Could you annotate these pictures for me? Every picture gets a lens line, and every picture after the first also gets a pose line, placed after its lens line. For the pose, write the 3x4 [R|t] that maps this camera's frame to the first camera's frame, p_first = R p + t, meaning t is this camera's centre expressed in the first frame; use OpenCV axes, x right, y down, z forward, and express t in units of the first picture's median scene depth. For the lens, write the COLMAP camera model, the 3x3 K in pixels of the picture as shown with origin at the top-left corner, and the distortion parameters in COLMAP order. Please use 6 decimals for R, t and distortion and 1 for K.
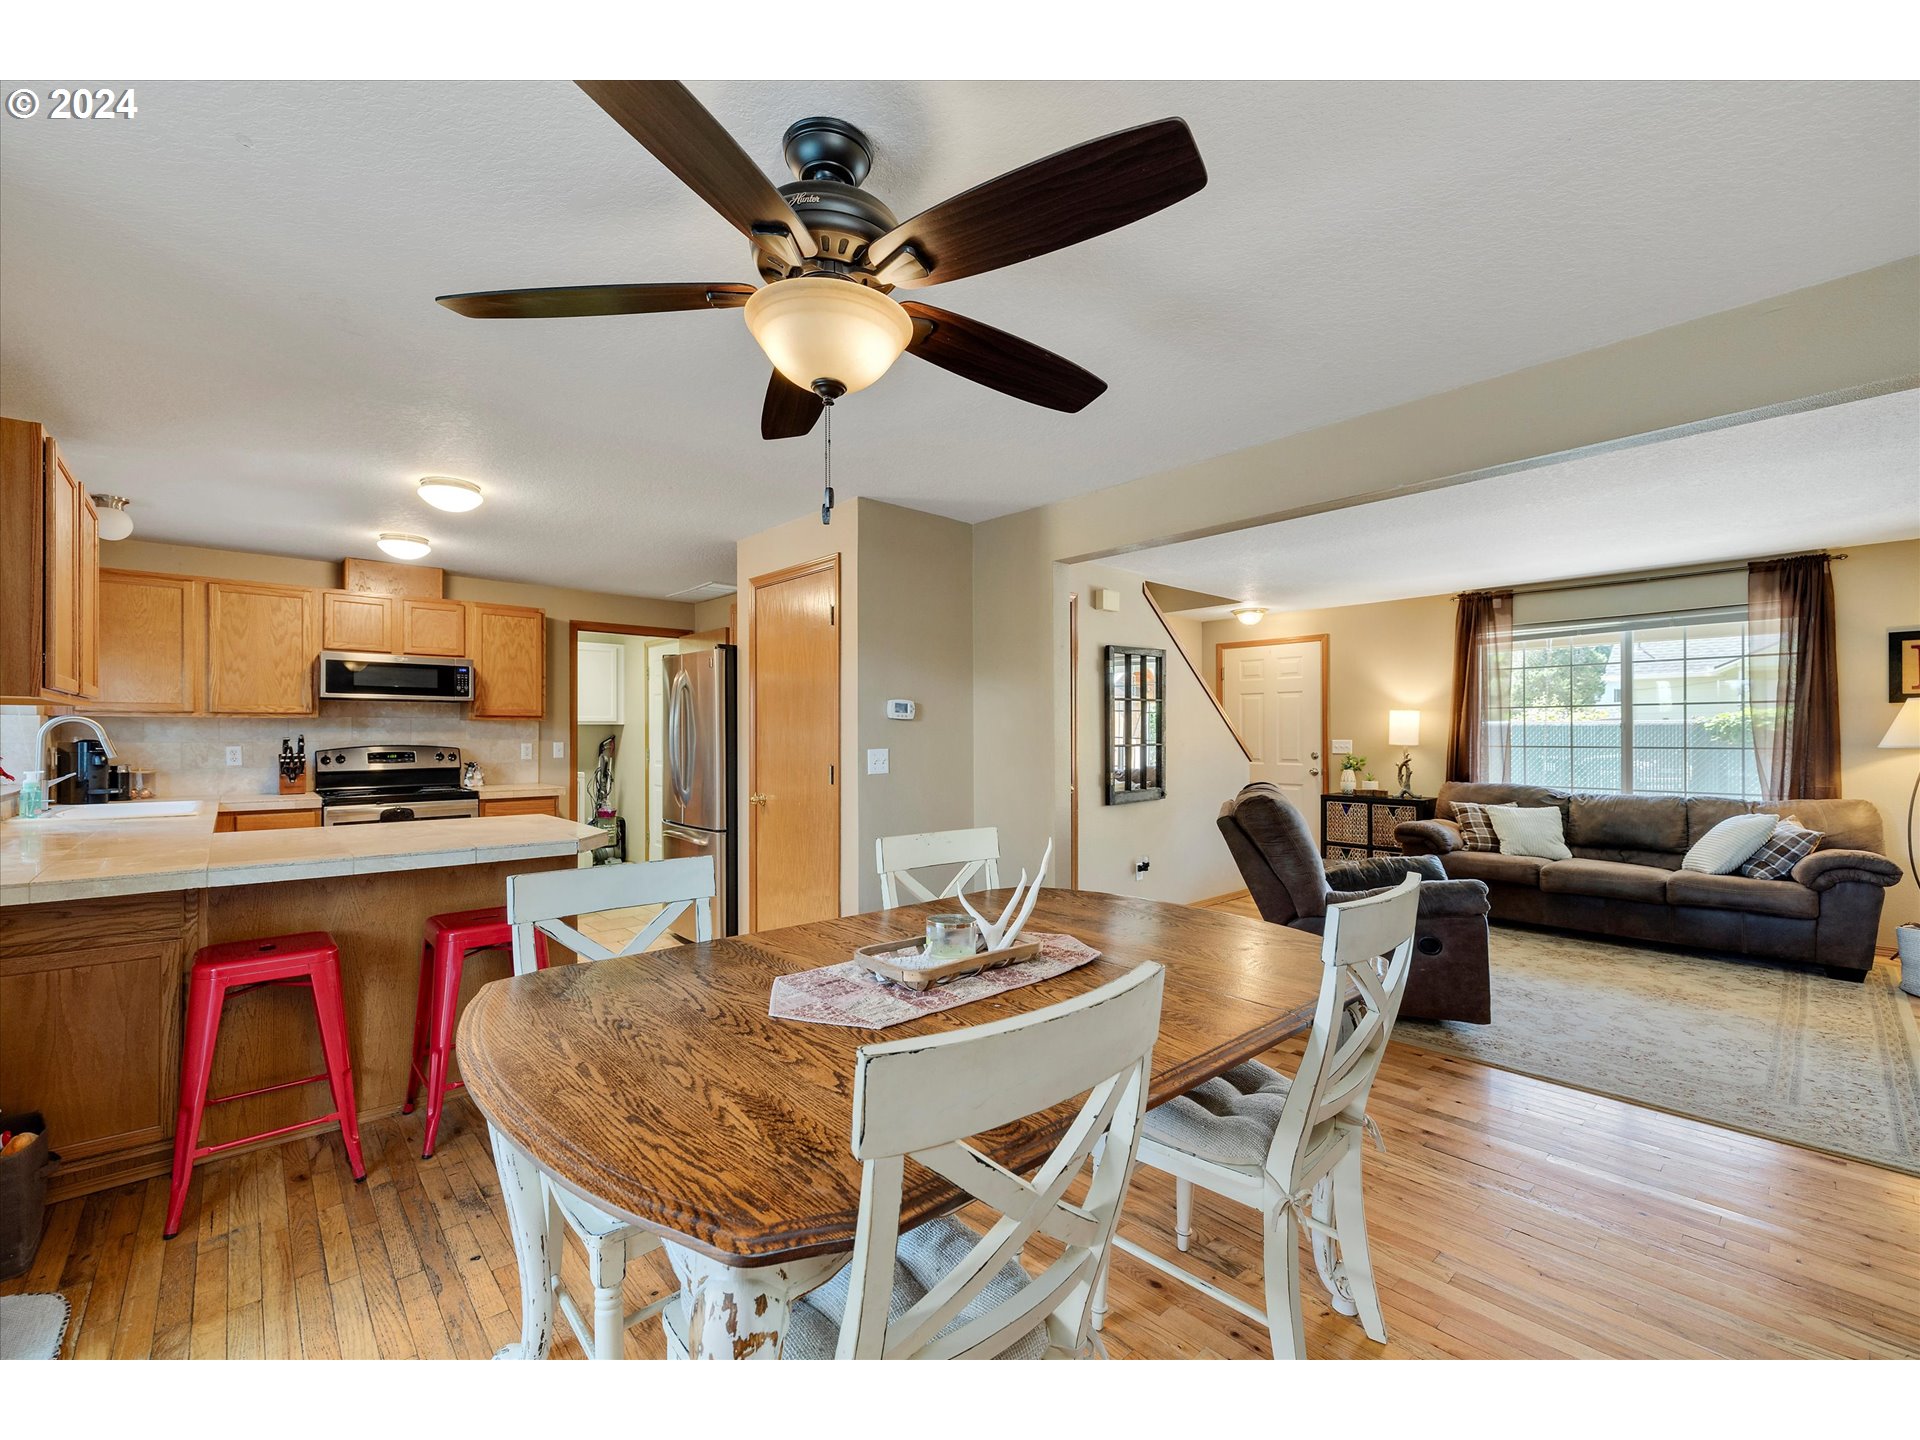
lens RADIAL K [[846.6, 0, 946.4], [0, 846.6, 733.8], [0, 0, 1]] dist [0.004512, -0.000967]
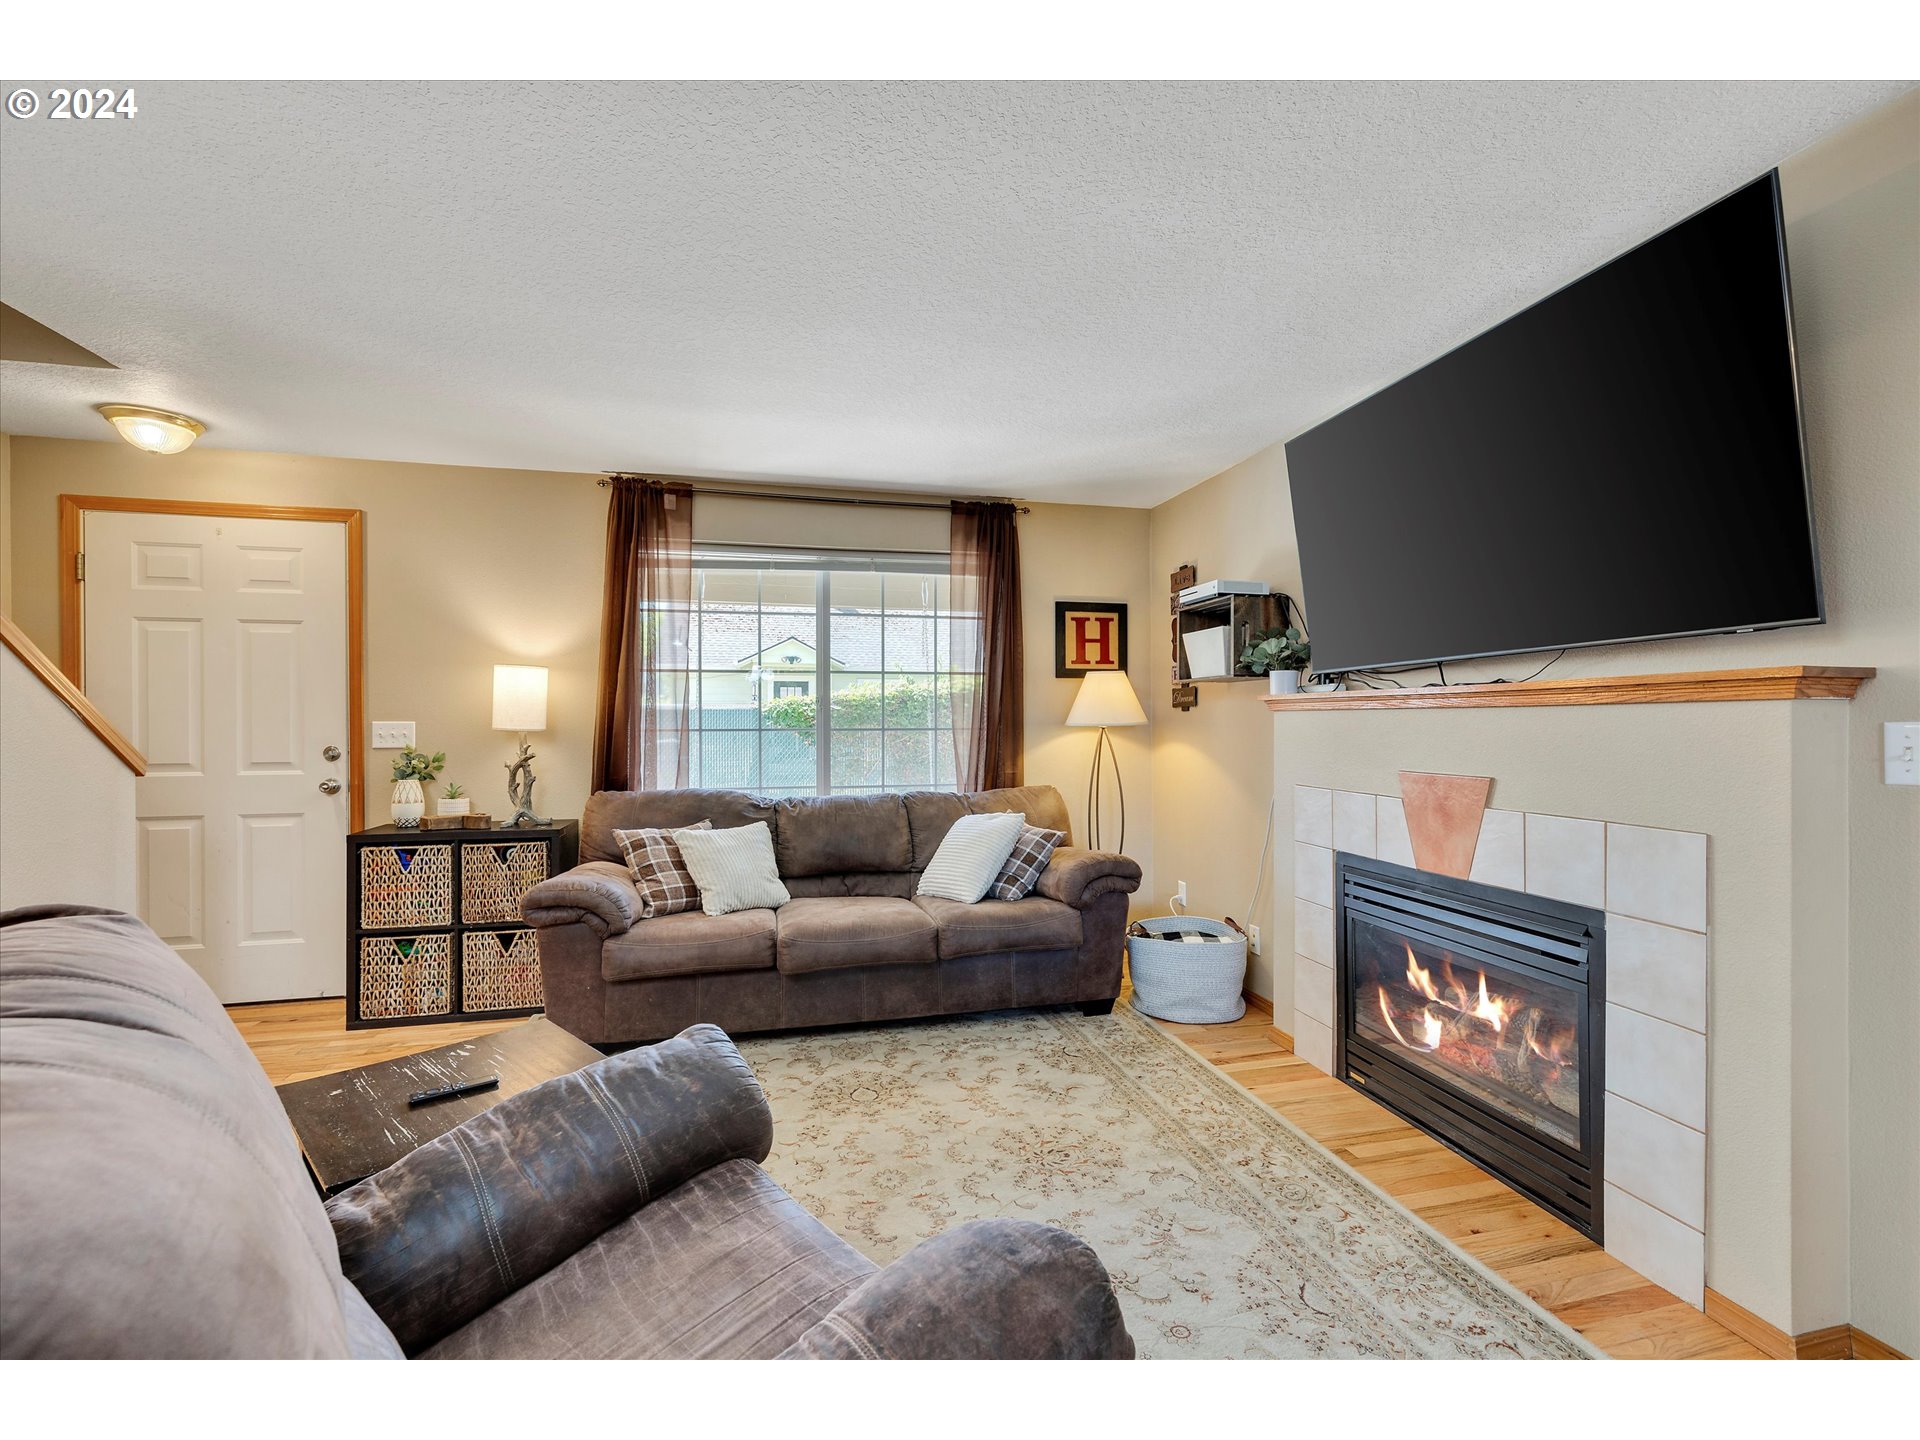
lens RADIAL K [[811.5, 0, 962.6], [0, 811.5, 721.8], [0, 0, 1]] dist [0.002149, -0.000589]
pose [[0.477974, -0.000138, 0.878374, 0.259040], [0.000802, 1.000000, -0.000279, 0.010175], [-0.878374, 0.000837, 0.477974, 0.600200]]
